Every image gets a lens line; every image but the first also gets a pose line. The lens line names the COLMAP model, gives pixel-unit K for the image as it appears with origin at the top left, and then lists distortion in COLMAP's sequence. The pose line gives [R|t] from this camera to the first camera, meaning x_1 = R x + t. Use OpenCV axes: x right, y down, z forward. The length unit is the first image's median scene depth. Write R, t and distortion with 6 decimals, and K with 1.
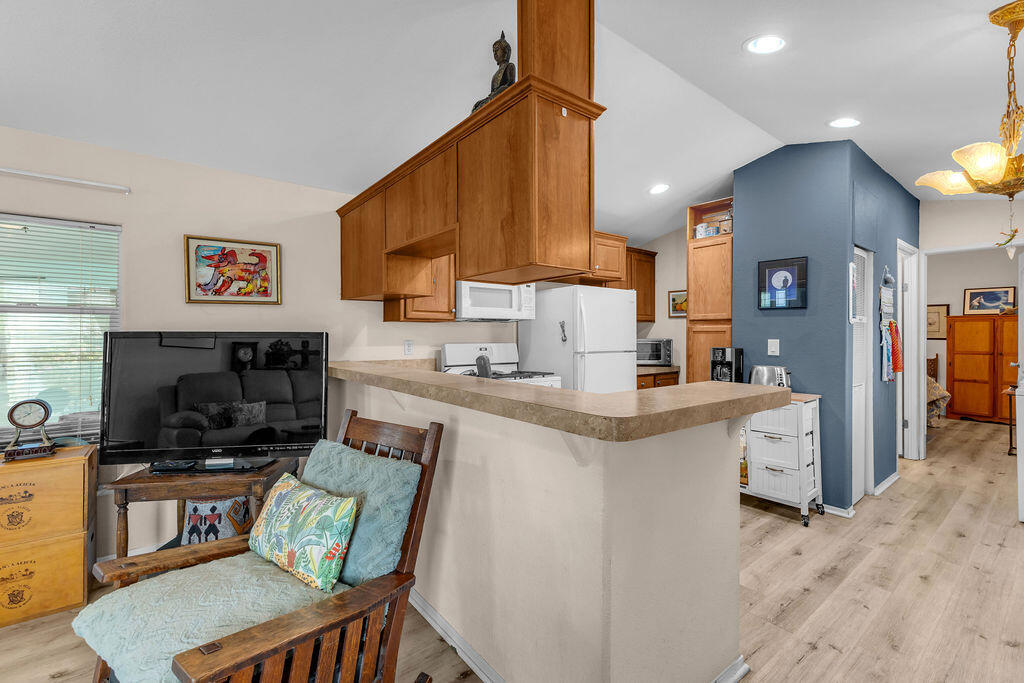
lens RADIAL K [[441.6, 0, 513.0], [0, 441.6, 333.2], [0, 0, 1]] dist [0.002010, -0.000183]
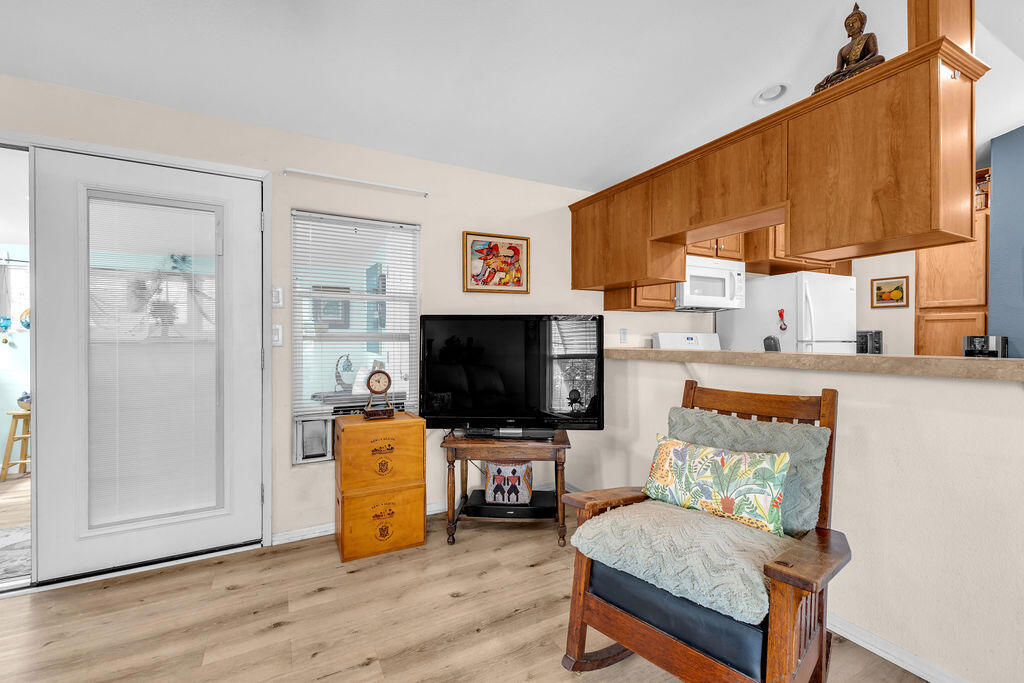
lens RADIAL K [[437.7, 0, 510.1], [0, 437.7, 338.5], [0, 0, 1]] dist [0.000605, -0.000078]
pose [[0.982416, 0.001027, -0.186703, -0.392999], [-0.000222, 0.999991, 0.004334, 0.044361], [0.186706, -0.004217, 0.982407, -0.076775]]
